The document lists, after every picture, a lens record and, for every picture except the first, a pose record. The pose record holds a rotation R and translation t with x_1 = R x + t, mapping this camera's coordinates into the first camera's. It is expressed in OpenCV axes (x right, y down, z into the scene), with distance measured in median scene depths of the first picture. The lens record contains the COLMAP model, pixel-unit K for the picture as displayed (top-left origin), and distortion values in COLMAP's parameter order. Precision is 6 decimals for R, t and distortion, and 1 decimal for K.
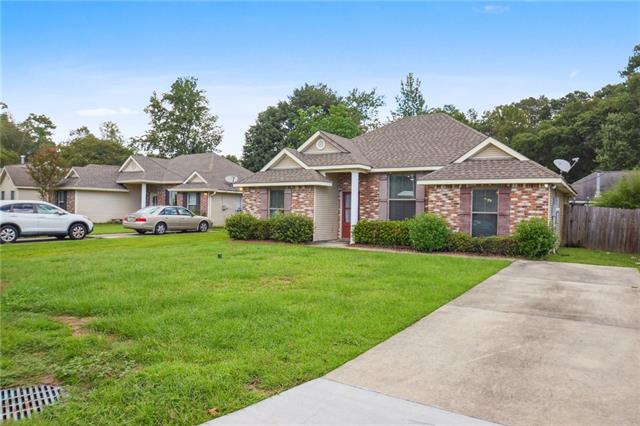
lens RADIAL K [[431.8, 0, 320.0], [0, 431.8, 213.0], [0, 0, 1]] dist [-0.048015, 0.000906]
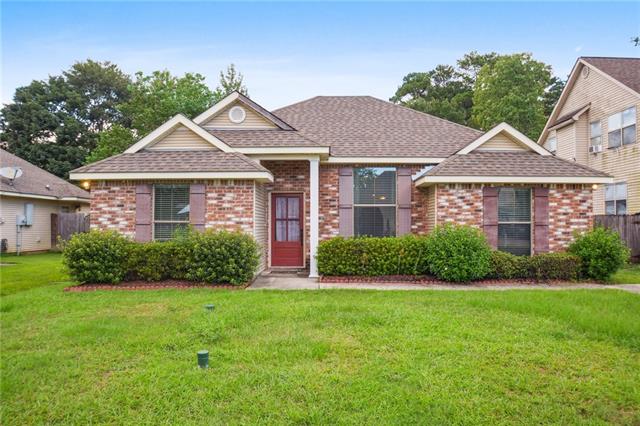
lens RADIAL K [[431.8, 0, 320.0], [0, 431.8, 213.0], [0, 0, 1]] dist [-0.048015, 0.000906]
pose [[0.850813, -0.001433, 0.525466, -0.239040], [0.016721, 0.999564, -0.024347, -0.004051], [-0.525202, 0.029501, 0.850466, 0.469021]]
